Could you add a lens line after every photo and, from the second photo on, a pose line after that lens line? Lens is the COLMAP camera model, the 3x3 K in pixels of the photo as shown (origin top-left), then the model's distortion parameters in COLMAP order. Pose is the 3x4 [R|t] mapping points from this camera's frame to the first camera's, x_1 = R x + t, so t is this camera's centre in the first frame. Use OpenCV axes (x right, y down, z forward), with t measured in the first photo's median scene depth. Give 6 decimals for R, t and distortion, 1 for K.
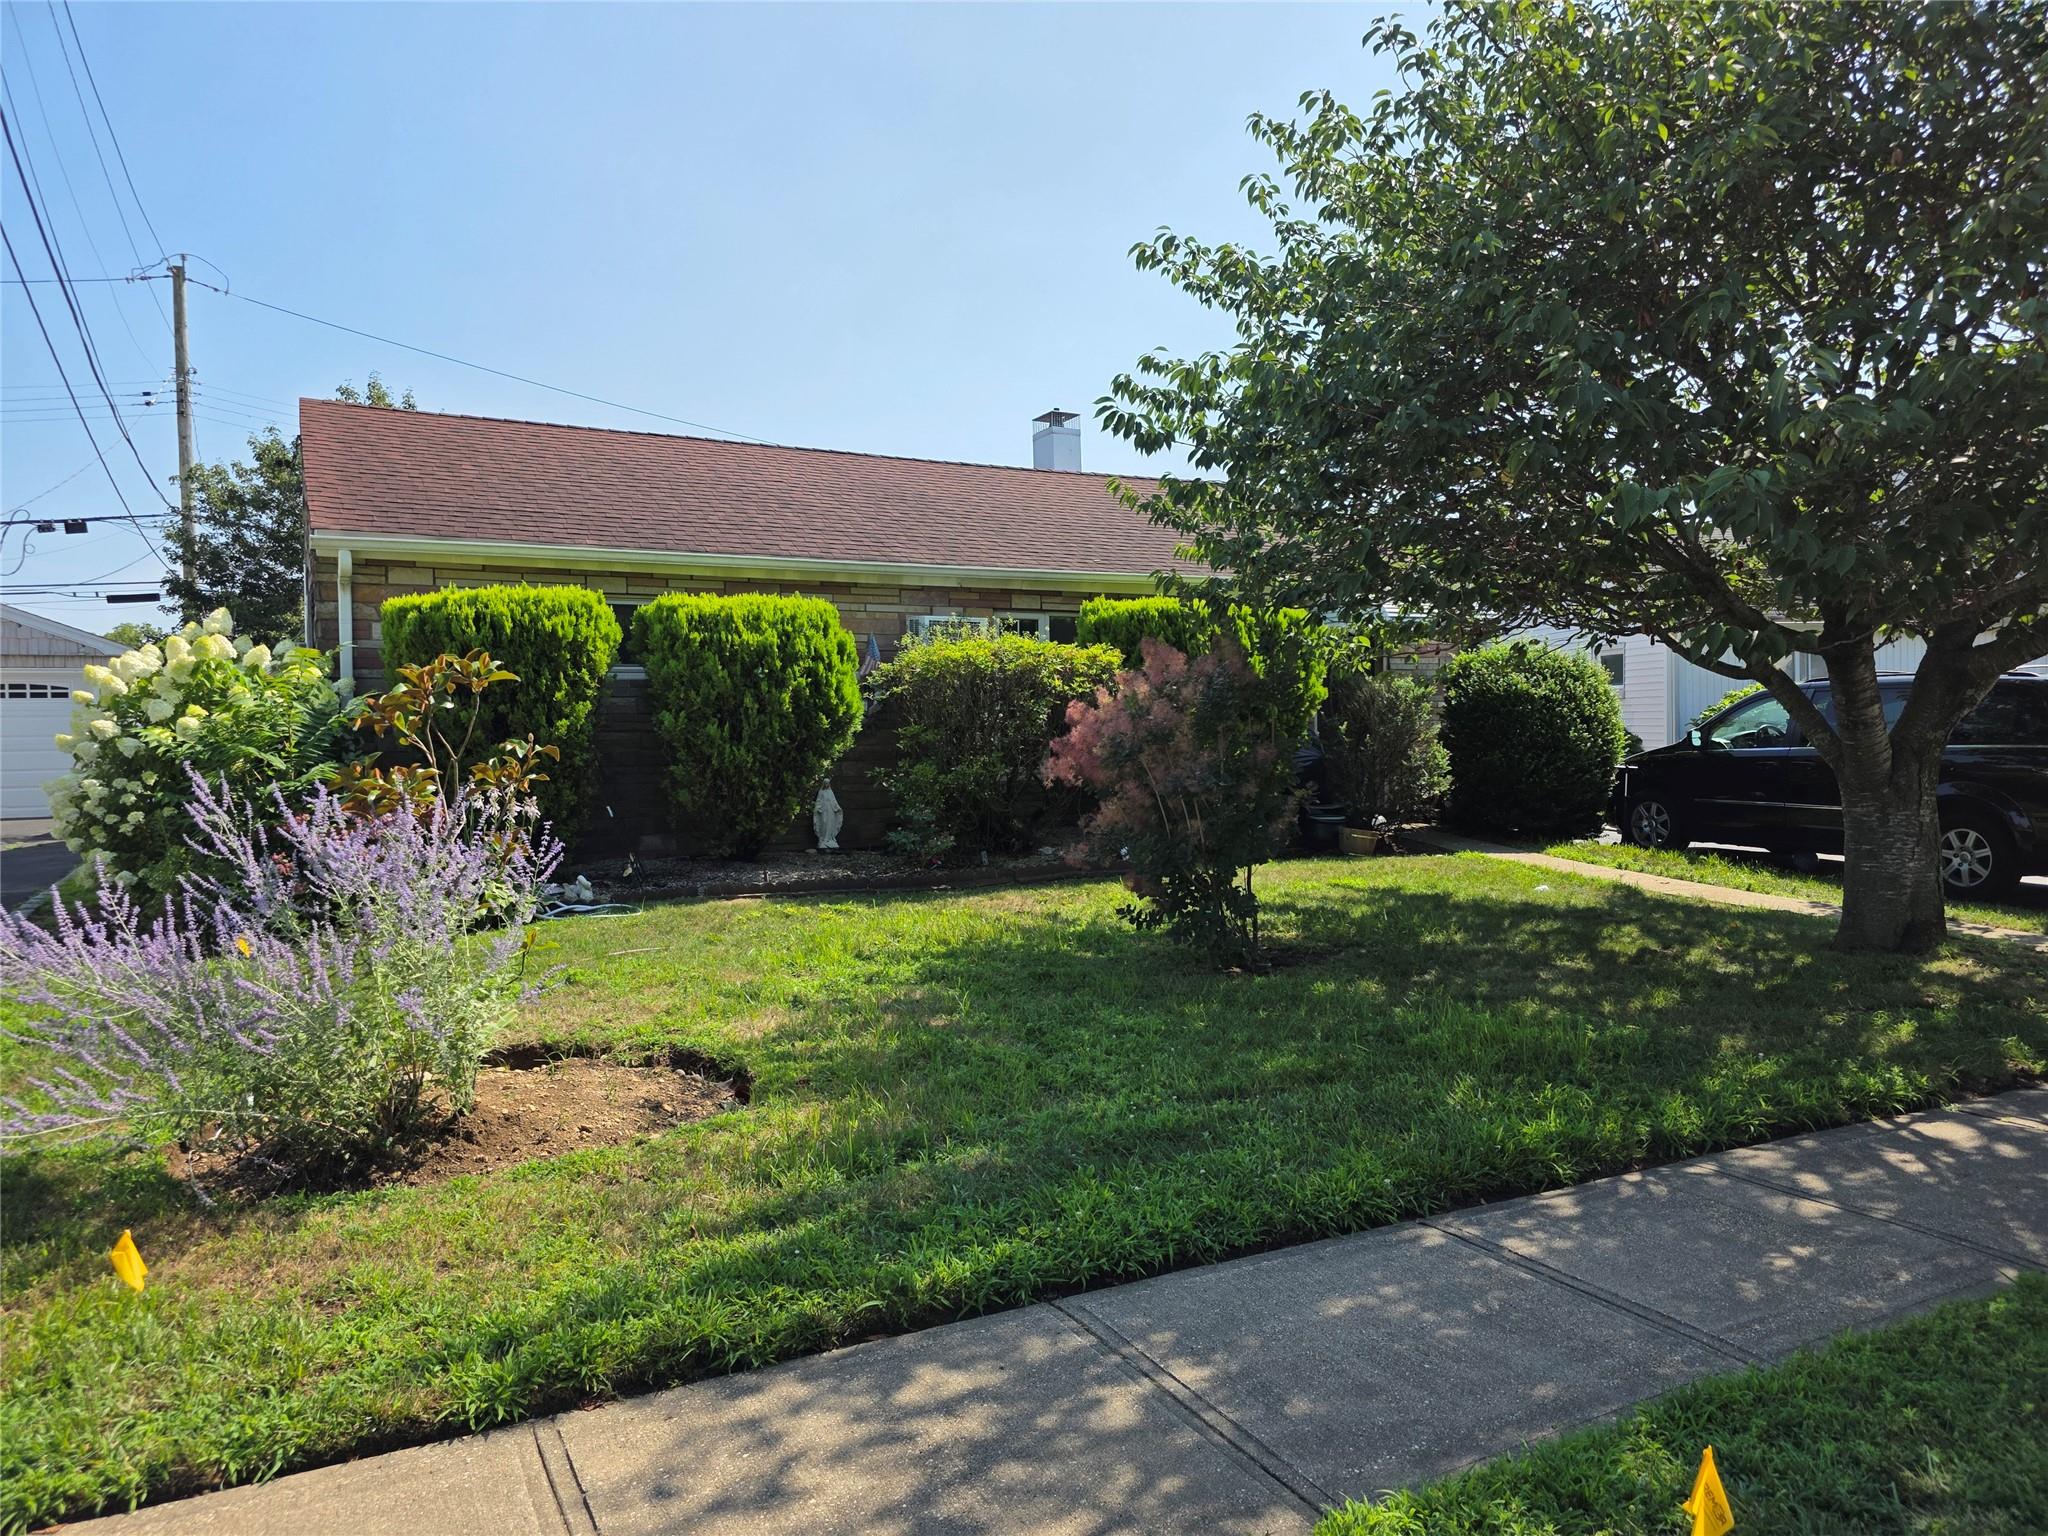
lens RADIAL K [[1389.4, 0, 1034.5], [0, 1389.4, 772.4], [0, 0, 1]] dist [0.007615, -0.003027]
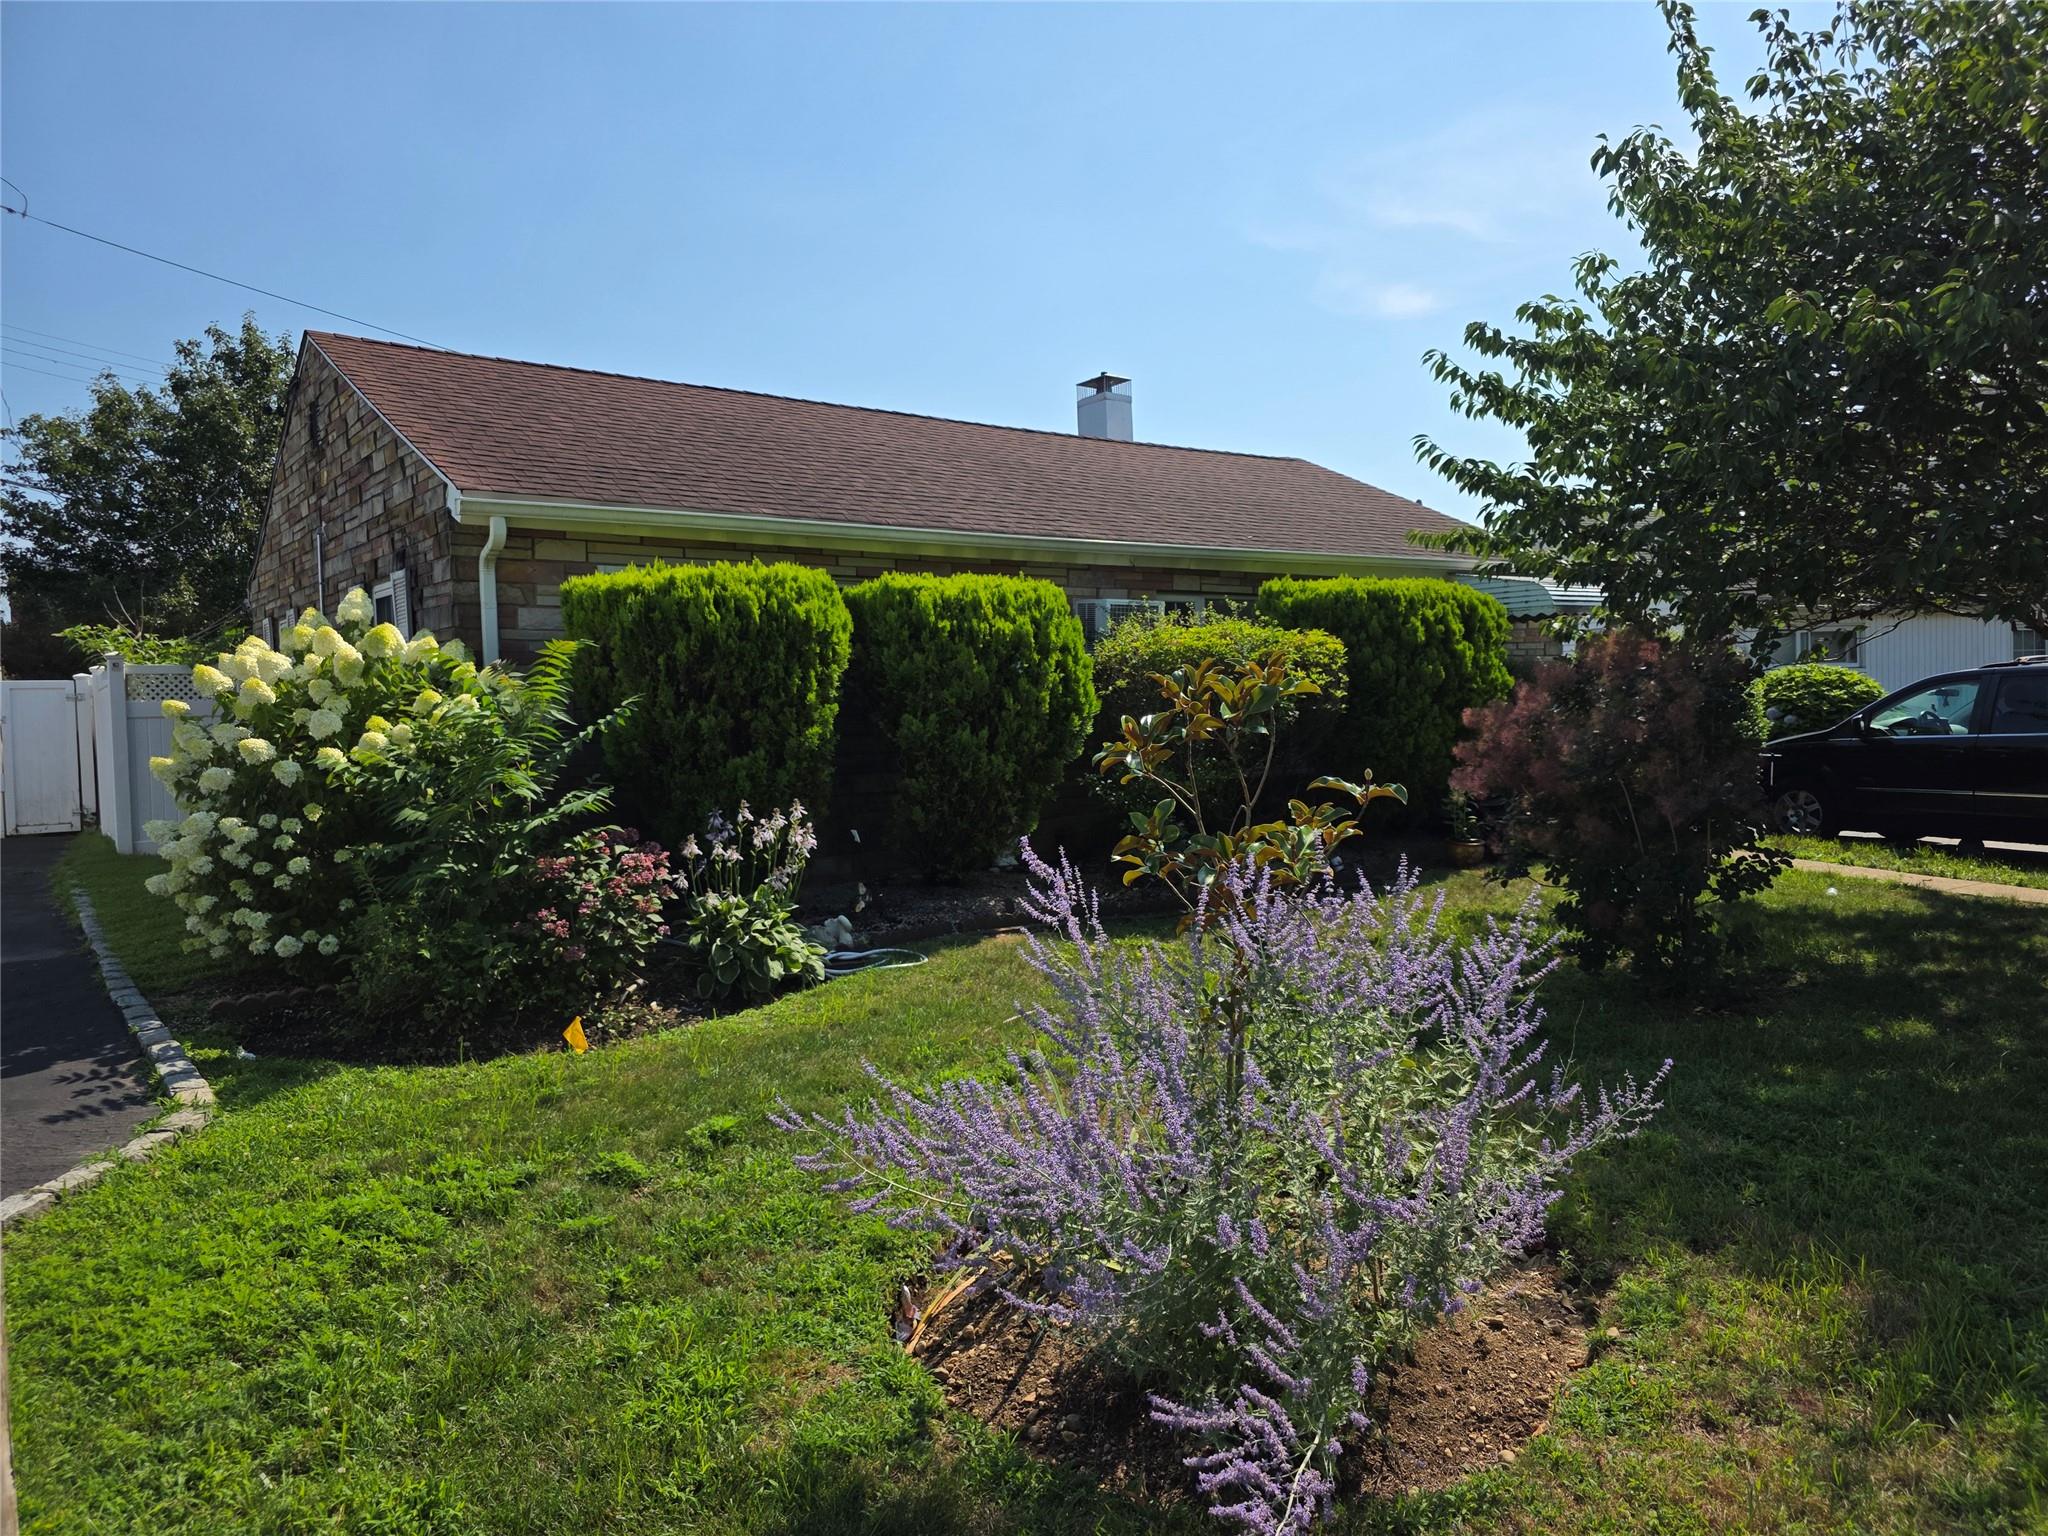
lens RADIAL K [[1389.4, 0, 1016.8], [0, 1389.4, 761.5], [0, 0, 1]] dist [0.007615, -0.003027]
pose [[0.987057, -0.017300, 0.159436, -0.332162], [0.016155, 0.999834, 0.008476, -0.021573], [-0.159556, -0.005791, 0.987172, 0.166256]]
